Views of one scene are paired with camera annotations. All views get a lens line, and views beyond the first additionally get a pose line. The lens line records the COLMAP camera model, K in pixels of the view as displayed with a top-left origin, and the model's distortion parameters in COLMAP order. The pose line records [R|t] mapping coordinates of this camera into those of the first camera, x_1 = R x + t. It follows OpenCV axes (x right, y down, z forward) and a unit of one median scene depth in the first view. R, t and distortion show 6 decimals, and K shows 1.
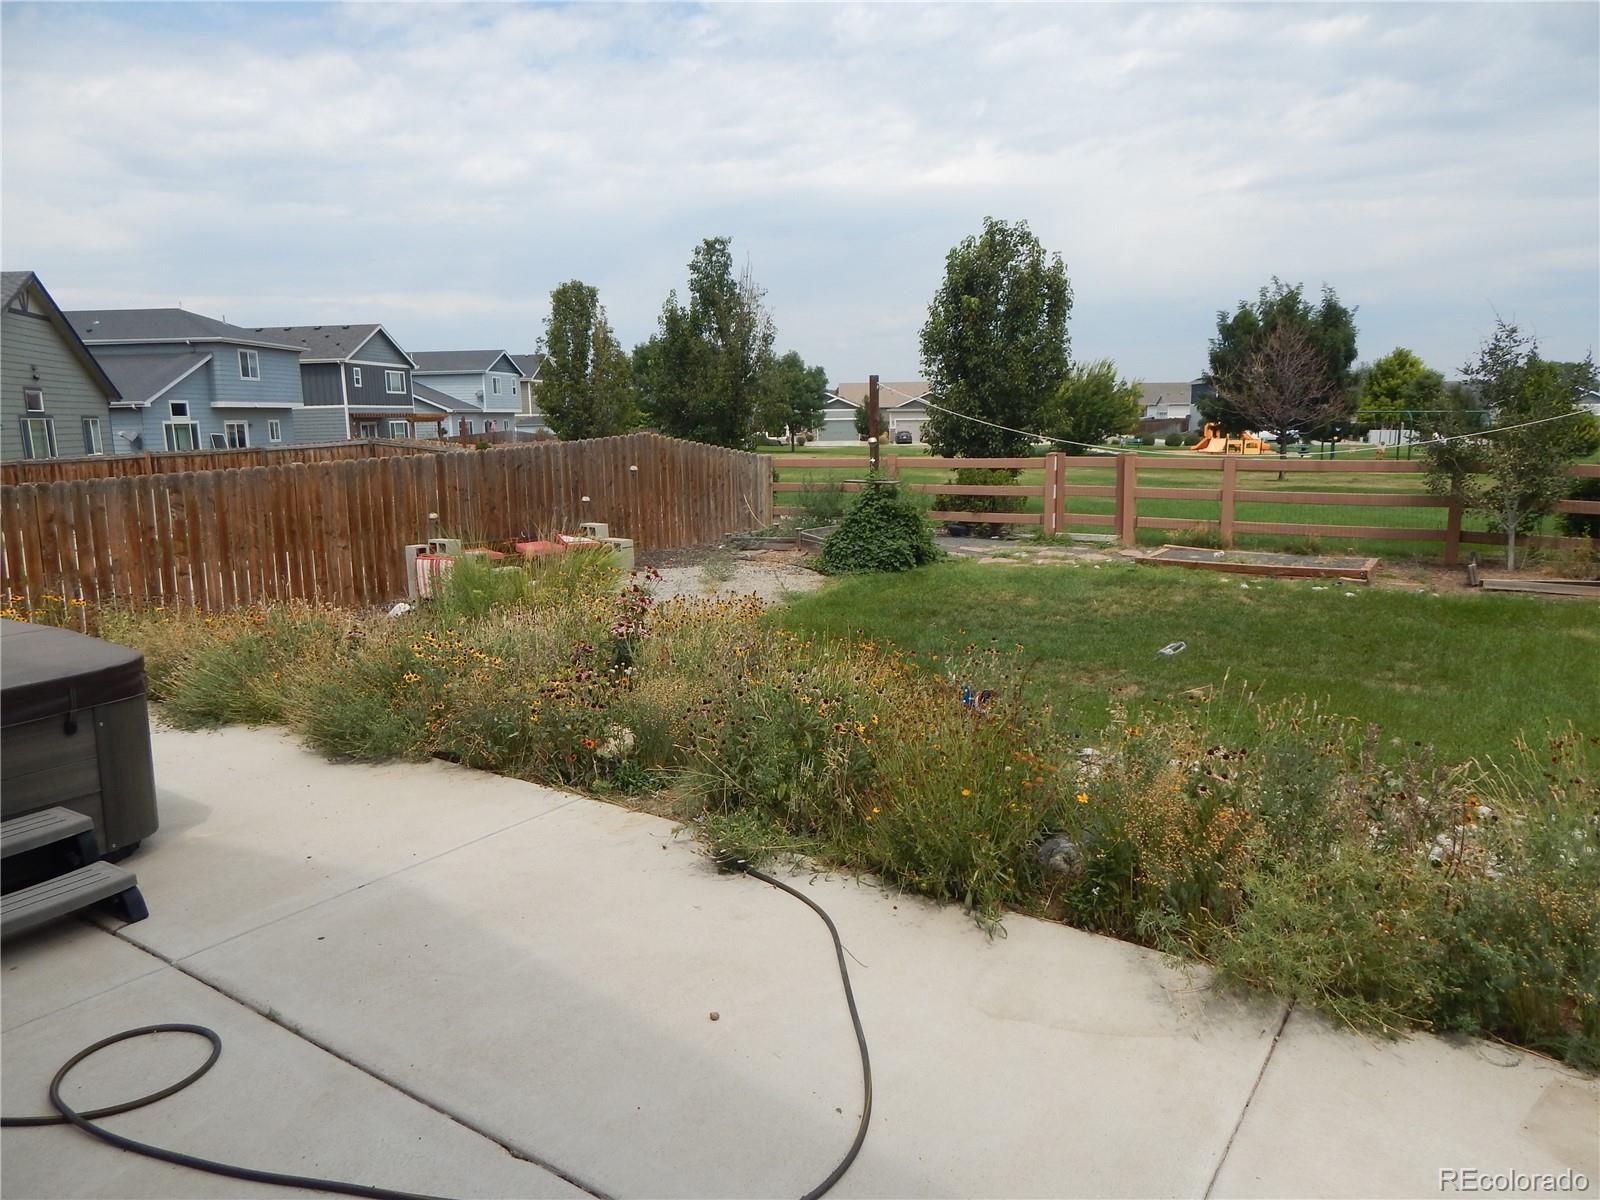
lens RADIAL K [[1063.9, 0, 808.9], [0, 1063.9, 585.4], [0, 0, 1]] dist [0.007651, -0.006620]
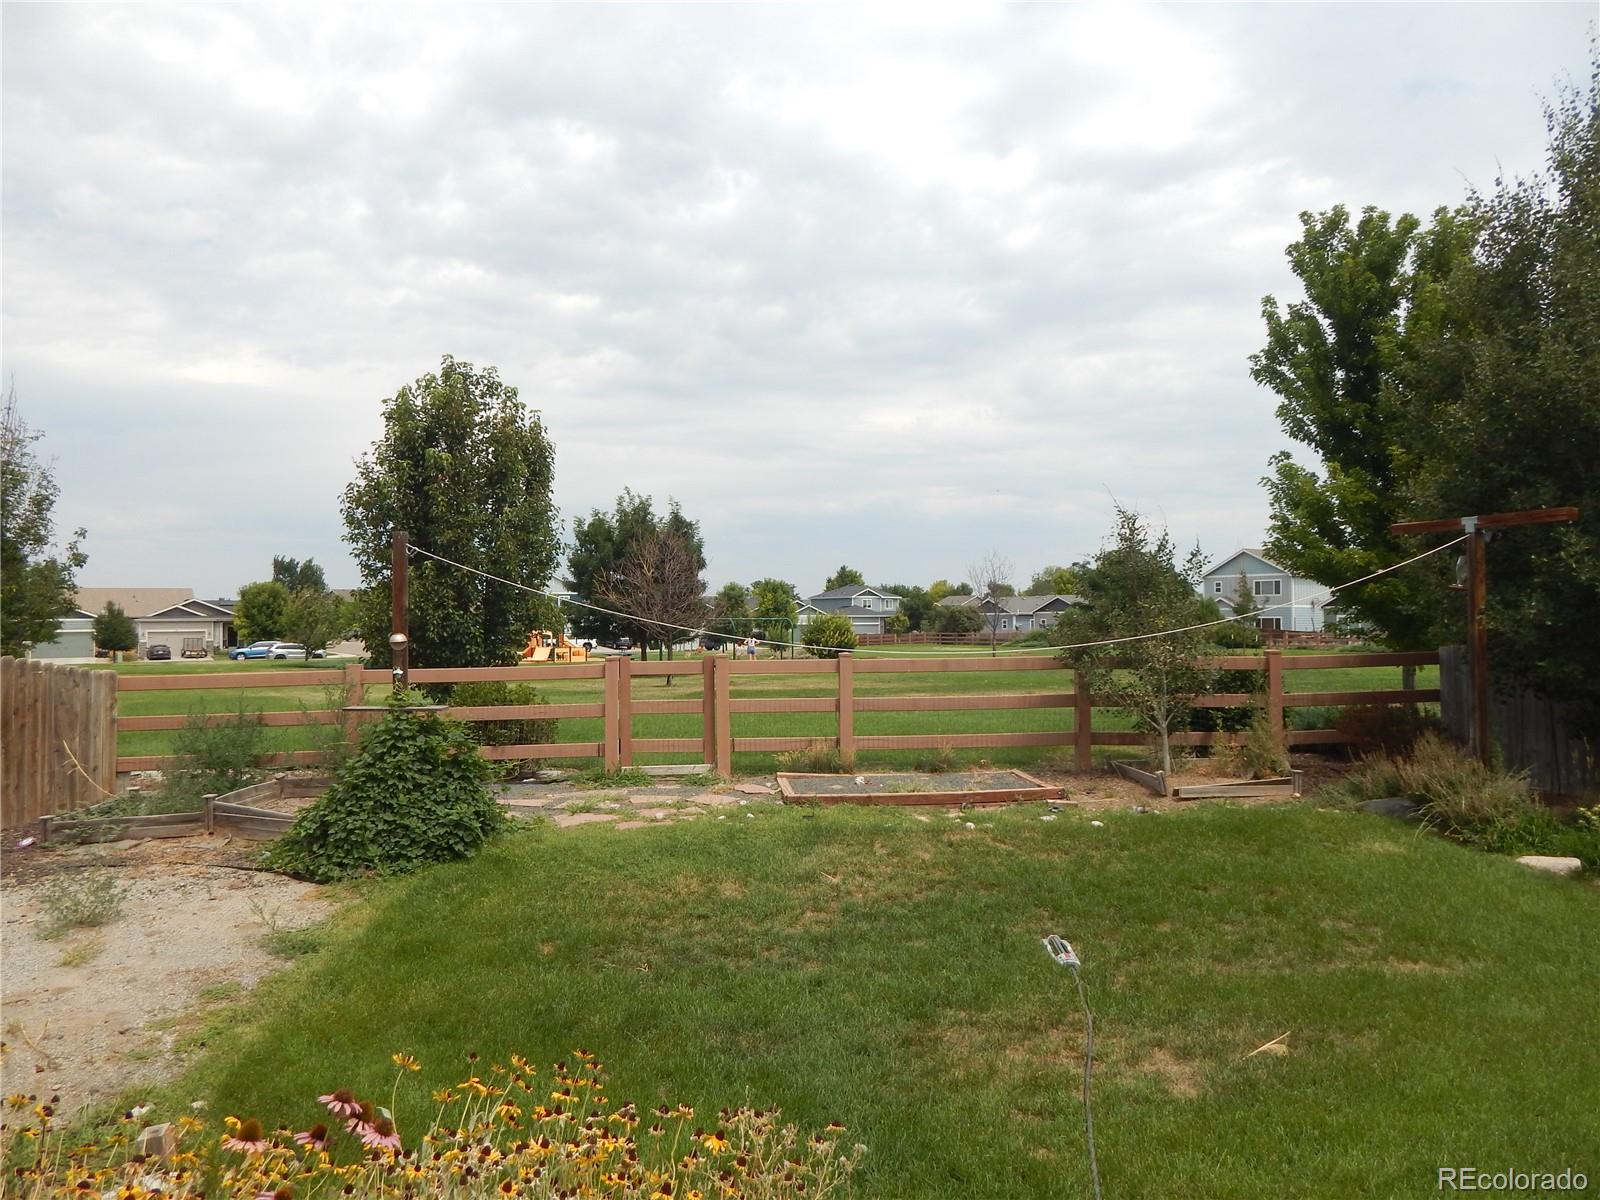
lens RADIAL K [[1063.9, 0, 820.3], [0, 1063.9, 587.9], [0, 0, 1]] dist [0.007651, -0.006620]
pose [[0.793482, 0.020865, 0.608236, -0.097125], [0.097474, 0.982153, -0.160852, -0.037935], [-0.600737, 0.186921, 0.777287, 0.325086]]
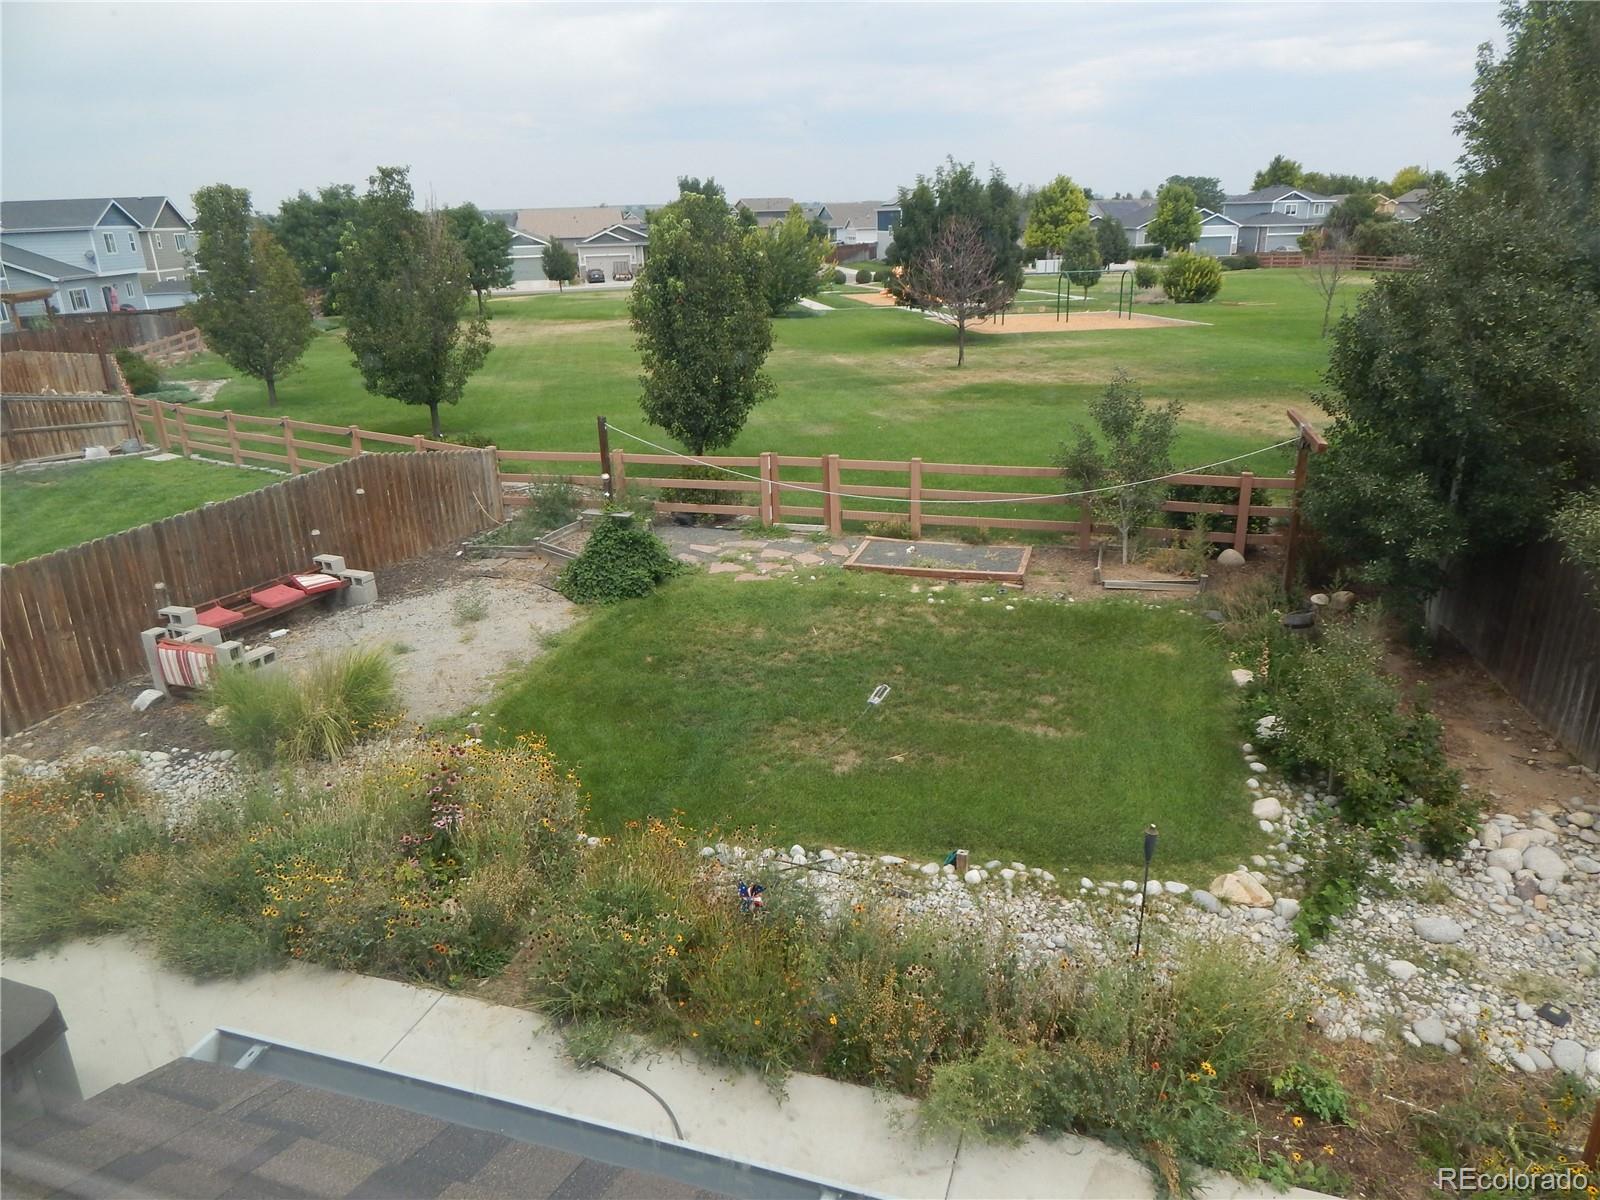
lens RADIAL K [[1063.9, 0, 816.1], [0, 1063.9, 606.9], [0, 0, 1]] dist [0.007651, -0.006620]
pose [[0.959388, -0.106557, 0.261190, -0.025696], [0.058008, 0.980646, 0.186997, -0.163669], [-0.276060, -0.164251, 0.947002, -0.084213]]
